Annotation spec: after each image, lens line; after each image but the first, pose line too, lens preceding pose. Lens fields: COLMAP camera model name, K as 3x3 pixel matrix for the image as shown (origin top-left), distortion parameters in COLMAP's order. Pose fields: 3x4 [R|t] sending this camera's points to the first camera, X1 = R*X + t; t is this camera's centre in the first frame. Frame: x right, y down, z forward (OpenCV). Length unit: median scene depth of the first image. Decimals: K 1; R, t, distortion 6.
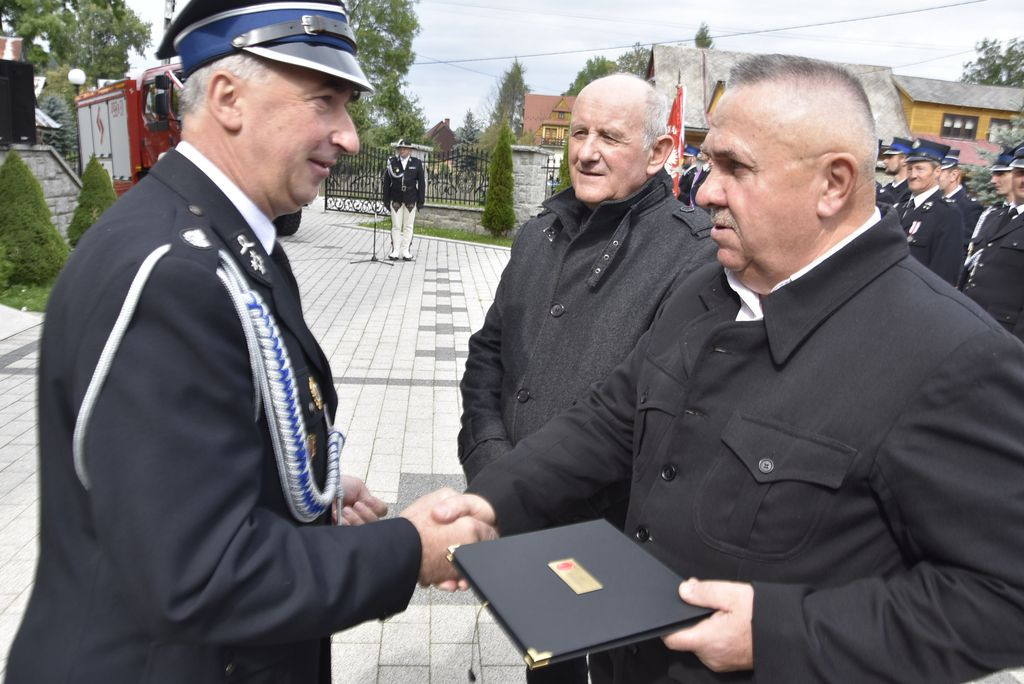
lens RADIAL K [[793.0, 0, 517.1], [0, 793.0, 338.9], [0, 0, 1]] dist [-0.169468, 0.118887]
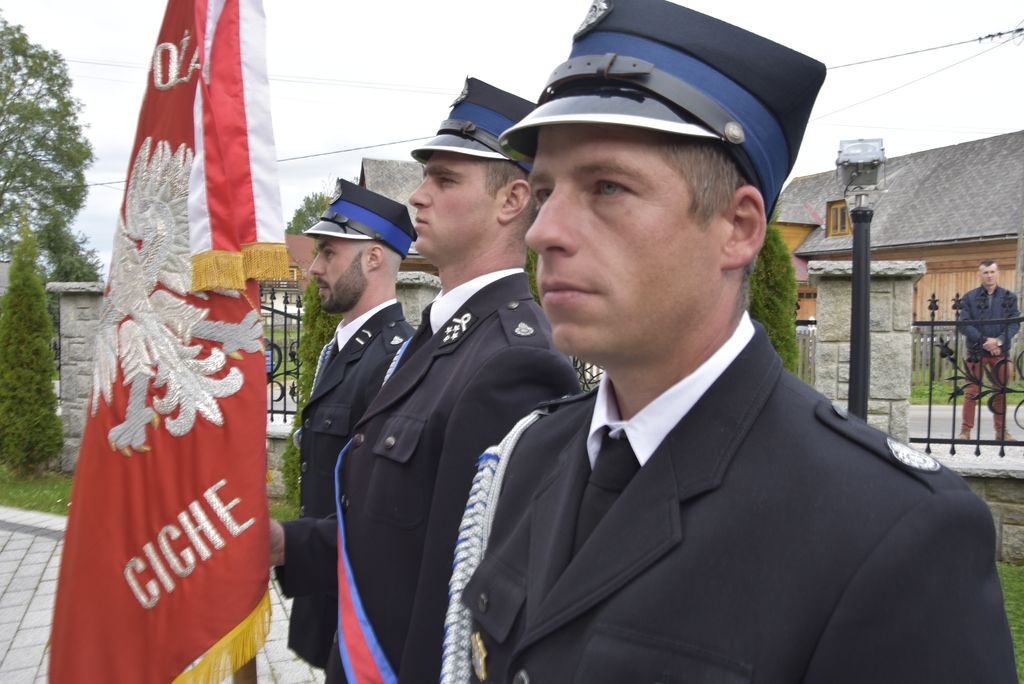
lens RADIAL K [[793.0, 0, 517.1], [0, 793.0, 338.9], [0, 0, 1]] dist [-0.169468, 0.118887]
pose [[0.943148, -0.064763, 0.326004, 0.047022], [0.119673, 0.981218, -0.151296, -0.045033], [-0.310082, 0.181709, 0.933183, 0.202301]]
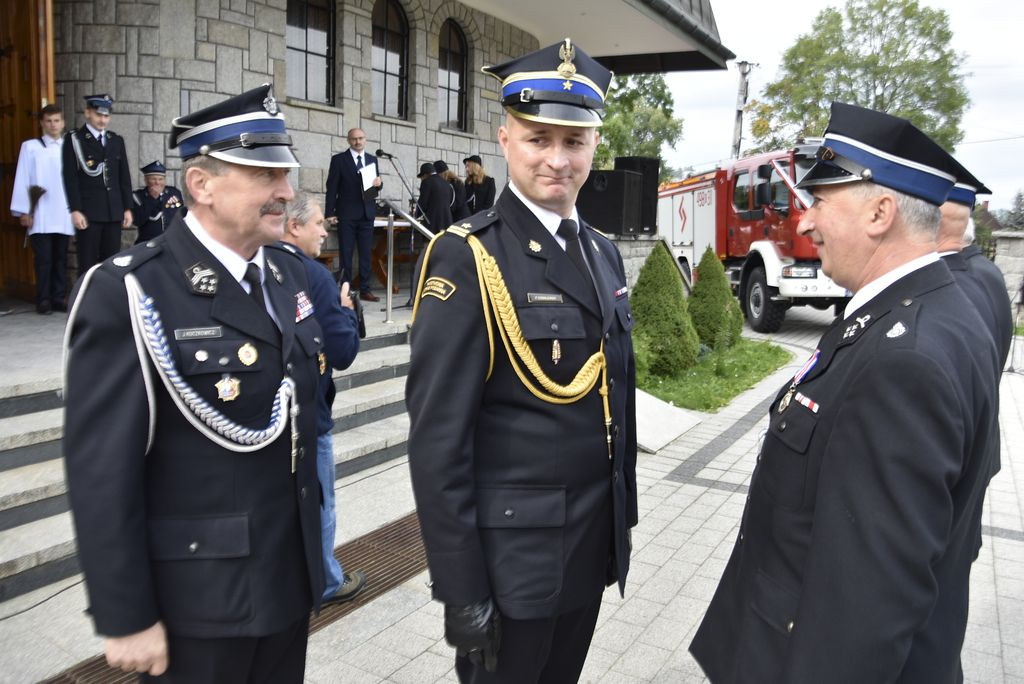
lens RADIAL K [[793.0, 0, 517.1], [0, 793.0, 338.9], [0, 0, 1]] dist [-0.169468, 0.118887]
pose [[0.809788, 0.047940, -0.584760, -0.045903], [-0.110134, 0.991360, -0.071242, -0.005779], [0.576293, 0.122093, 0.808072, 0.010839]]
